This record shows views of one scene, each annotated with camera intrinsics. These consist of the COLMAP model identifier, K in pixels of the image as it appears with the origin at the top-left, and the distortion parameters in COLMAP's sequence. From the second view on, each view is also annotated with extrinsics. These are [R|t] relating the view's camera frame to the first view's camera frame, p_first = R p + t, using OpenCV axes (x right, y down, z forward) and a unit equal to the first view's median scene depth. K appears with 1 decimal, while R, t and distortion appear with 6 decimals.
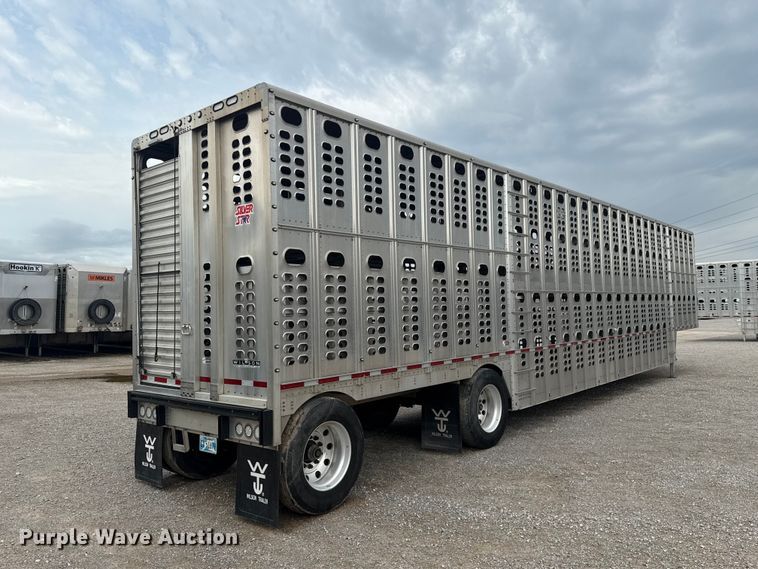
lens RADIAL K [[542.0, 0, 337.8], [0, 542.0, 283.6], [0, 0, 1]] dist [0.116164, -0.166495]
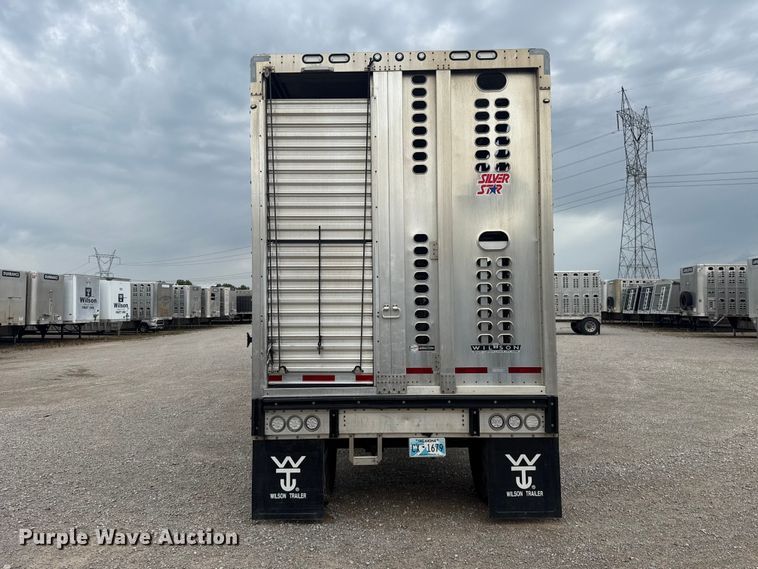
lens RADIAL K [[542.0, 0, 337.8], [0, 542.0, 283.6], [0, 0, 1]] dist [0.116164, -0.166495]
pose [[0.767893, 0.045318, 0.638973, -0.933701], [-0.040295, 0.998936, -0.022423, 0.068127], [-0.639309, -0.008529, 0.768903, 0.461613]]
